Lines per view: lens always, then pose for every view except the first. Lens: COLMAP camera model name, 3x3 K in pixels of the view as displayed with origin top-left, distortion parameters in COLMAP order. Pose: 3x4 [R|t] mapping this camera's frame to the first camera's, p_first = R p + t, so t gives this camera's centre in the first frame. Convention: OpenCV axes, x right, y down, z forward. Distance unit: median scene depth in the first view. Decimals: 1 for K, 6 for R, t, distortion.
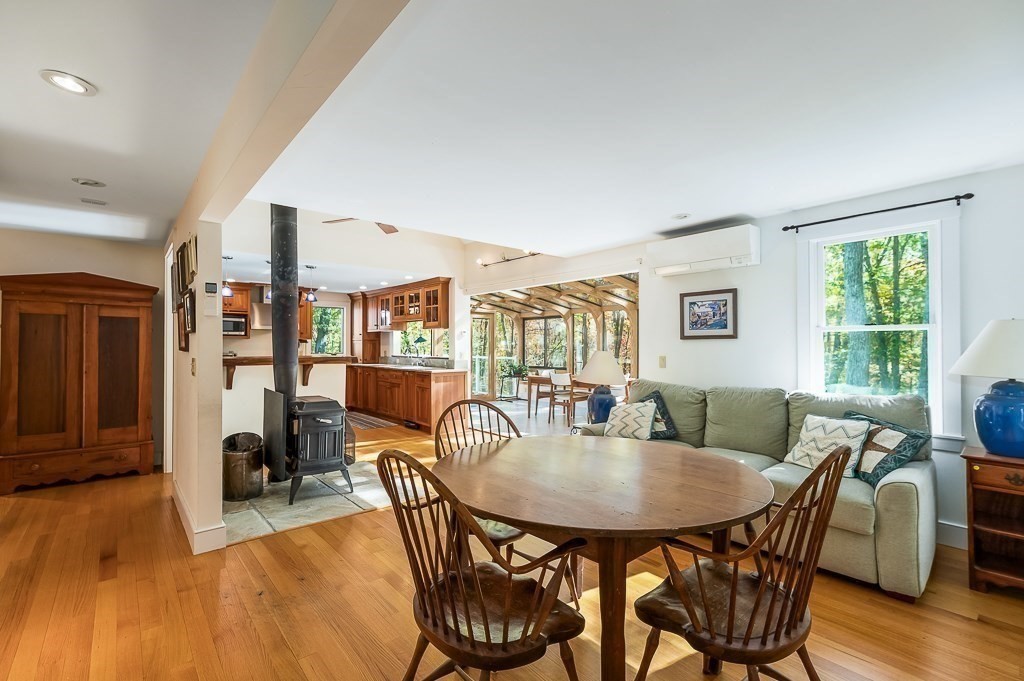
lens RADIAL K [[445.4, 0, 514.9], [0, 445.4, 341.7], [0, 0, 1]] dist [0.003639, -0.000088]
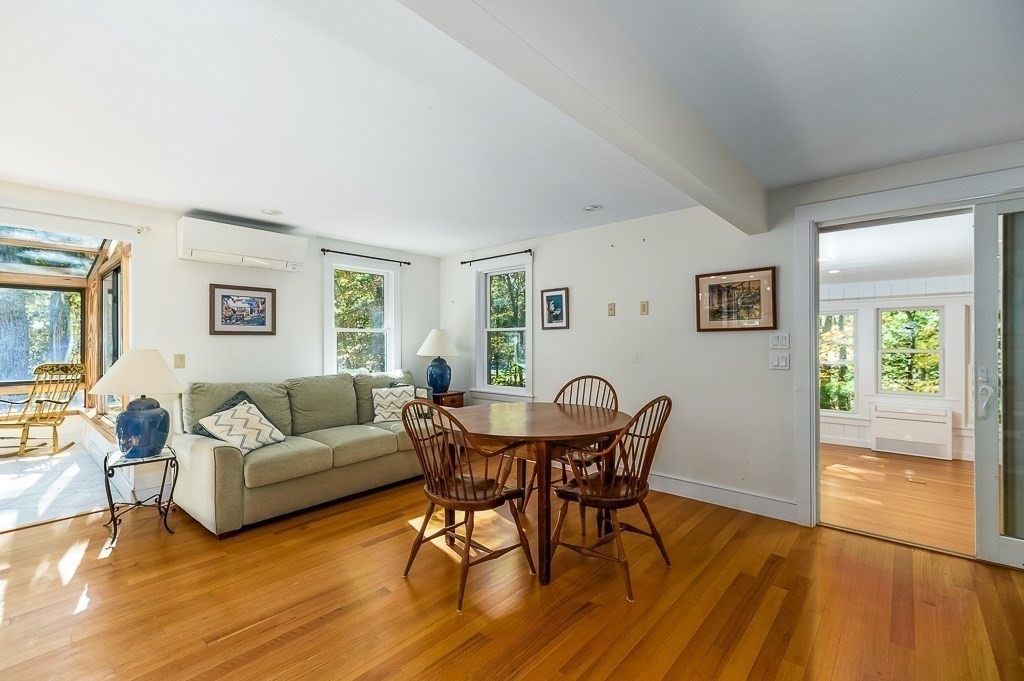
lens RADIAL K [[445.4, 0, 513.8], [0, 445.4, 340.9], [0, 0, 1]] dist [0.003639, -0.000088]
pose [[-0.123496, -0.001049, 0.992345, -0.614384], [-0.011115, 0.999938, -0.000327, 0.000879], [-0.992283, -0.011071, -0.123500, 0.519914]]
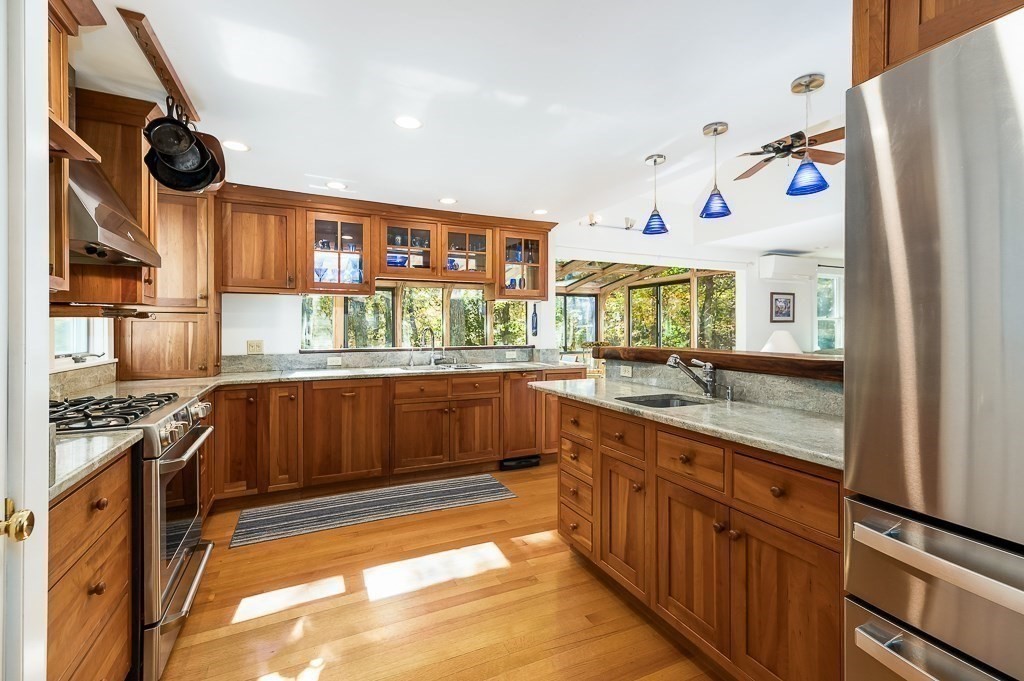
lens RADIAL K [[445.4, 0, 509.5], [0, 445.4, 330.1], [0, 0, 1]] dist [0.003639, -0.000088]
pose [[0.286035, -0.007957, 0.958186, -1.362621], [-0.006840, 0.999923, 0.010346, 0.011096], [-0.958195, -0.009514, 0.285959, 1.457290]]
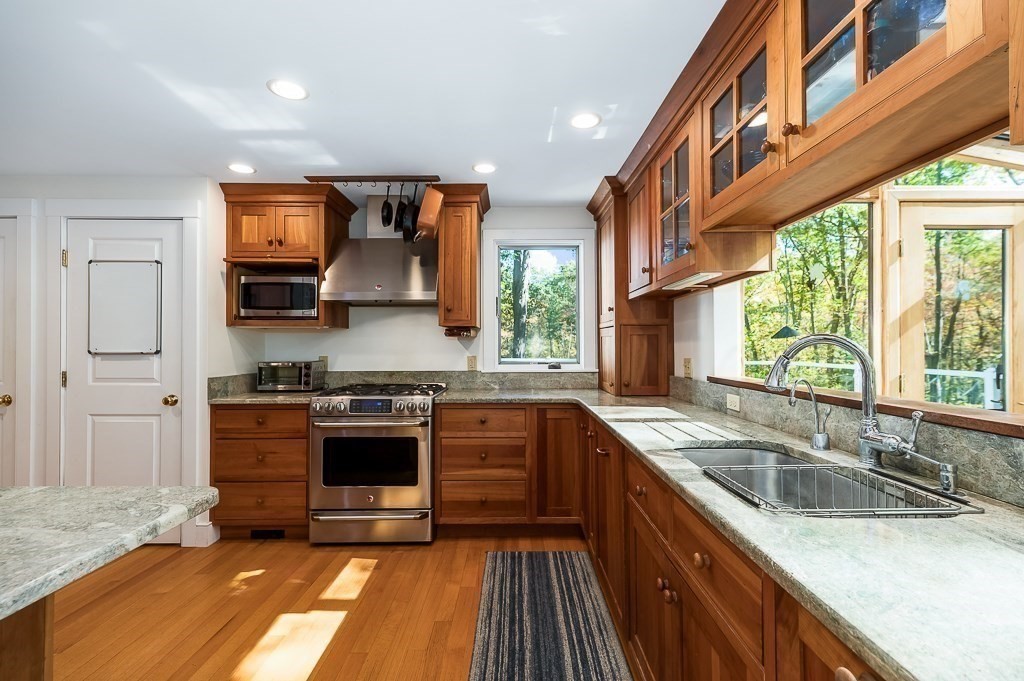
lens RADIAL K [[445.4, 0, 519.2], [0, 445.4, 340.2], [0, 0, 1]] dist [0.003639, -0.000088]
pose [[0.758876, -0.011185, -0.651139, -0.401621], [0.011900, 0.999924, -0.003308, 0.016565], [0.651126, -0.005238, 0.758951, 1.543217]]
